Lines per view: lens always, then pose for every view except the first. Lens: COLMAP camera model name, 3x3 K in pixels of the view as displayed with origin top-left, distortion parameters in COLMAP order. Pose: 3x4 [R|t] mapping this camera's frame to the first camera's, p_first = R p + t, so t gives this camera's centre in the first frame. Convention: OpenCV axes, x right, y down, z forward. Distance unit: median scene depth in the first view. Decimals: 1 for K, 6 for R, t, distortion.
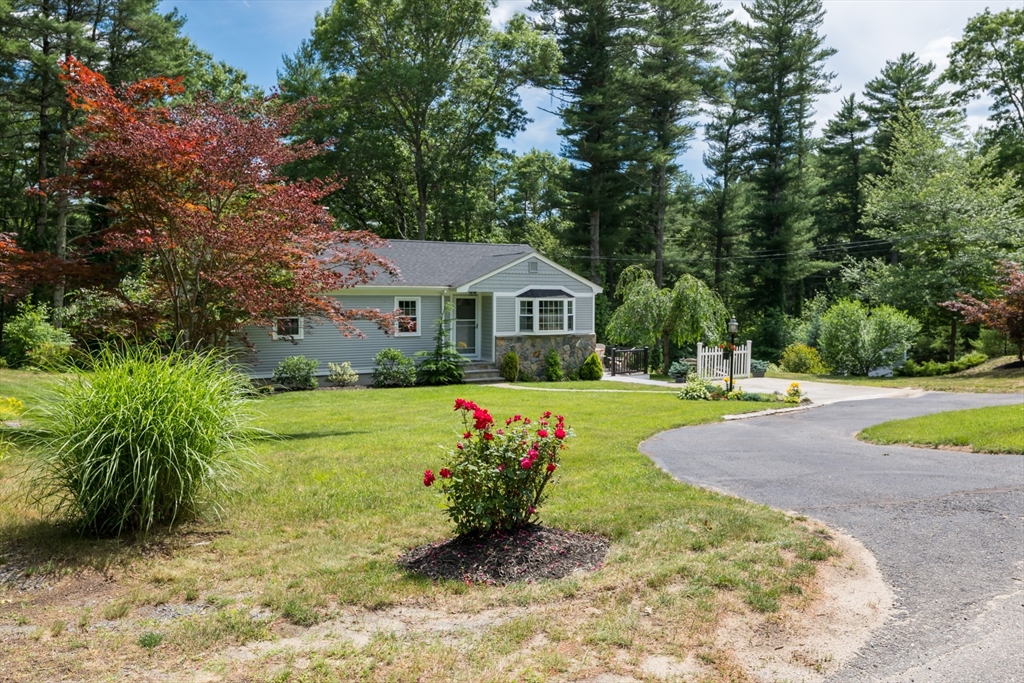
lens RADIAL K [[807.3, 0, 516.9], [0, 807.3, 341.0], [0, 0, 1]] dist [-0.036643, -0.001544]
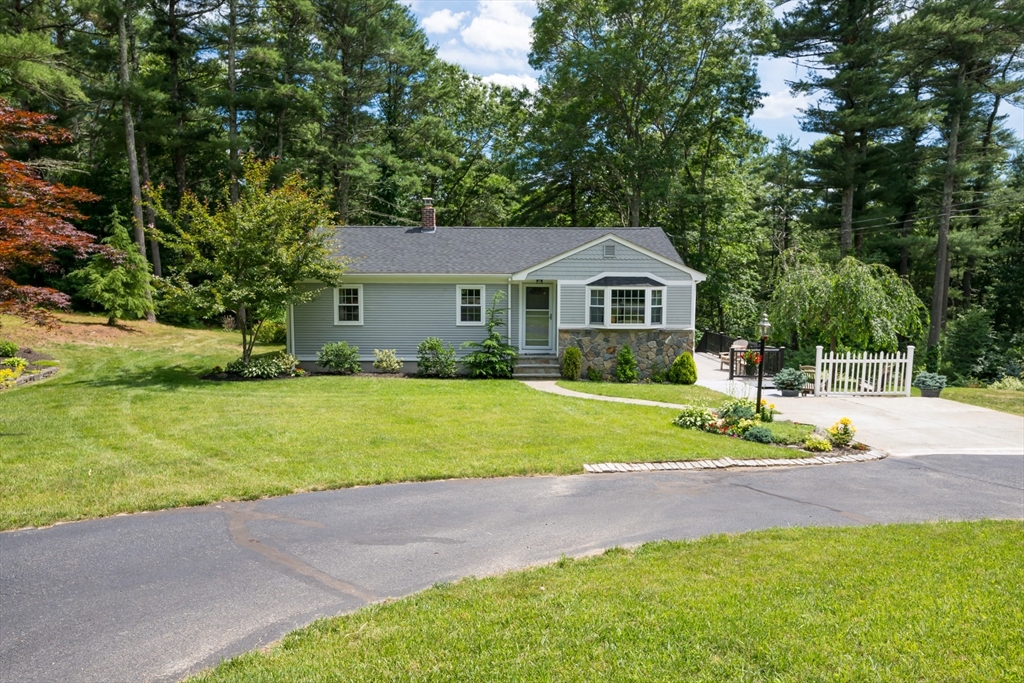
lens RADIAL K [[681.8, 0, 507.8], [0, 681.8, 344.7], [0, 0, 1]] dist [0.003487, -0.018976]
pose [[0.864893, 0.047443, -0.499709, 0.302298], [-0.030313, 0.998643, 0.042348, -0.018140], [0.501040, -0.021479, 0.865158, 0.299783]]
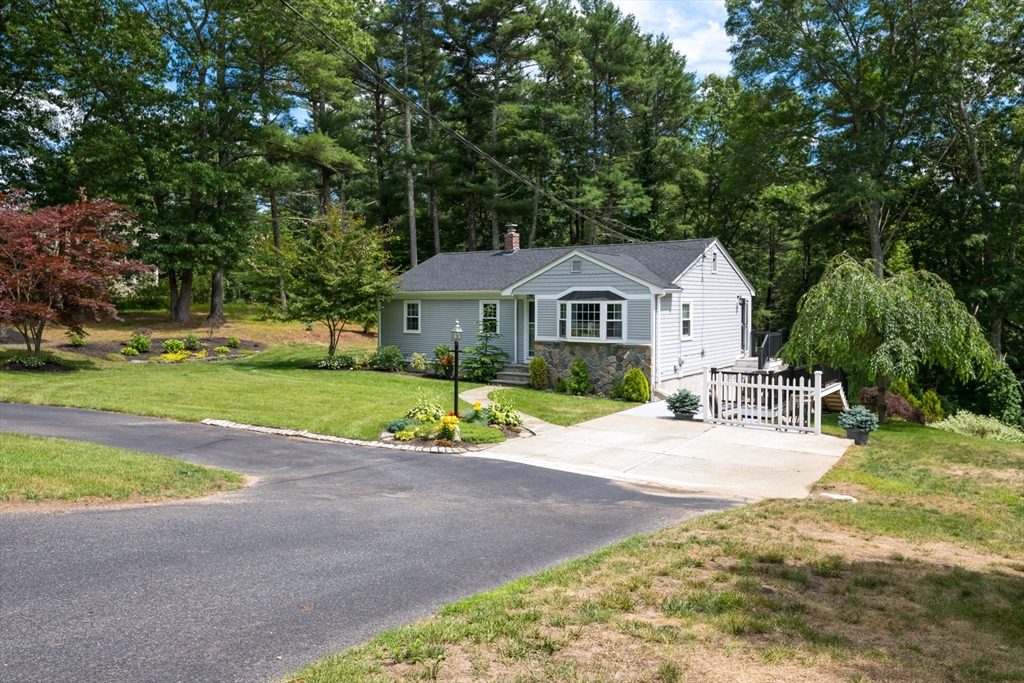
lens RADIAL K [[700.9, 0, 512.2], [0, 700.9, 337.0], [0, 0, 1]] dist [-0.001713, -0.001009]
pose [[0.380347, 0.042888, -0.923849, 0.725512], [-0.051576, 0.998353, 0.025113, -0.028937], [0.923404, 0.038097, 0.381933, 0.639439]]
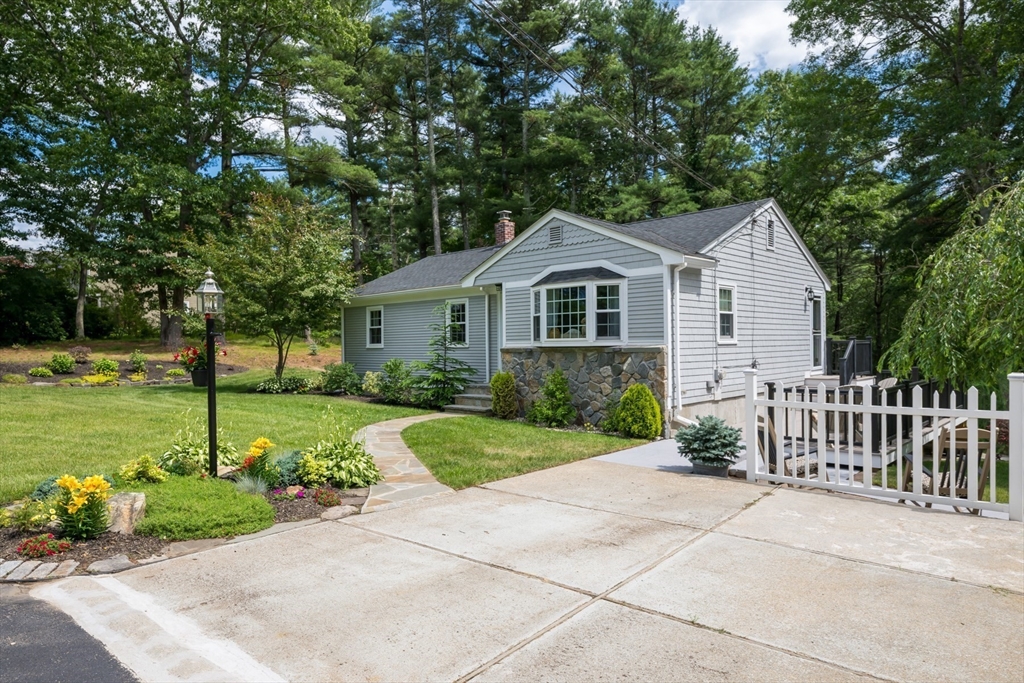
lens RADIAL K [[622.1, 0, 512.4], [0, 622.1, 359.7], [0, 0, 1]] dist [-0.000110, -0.000207]
pose [[0.265063, 0.015755, -0.964102, 0.467054], [-0.043633, 0.999038, 0.004329, 0.001378], [0.963243, 0.040919, 0.265496, 0.852191]]
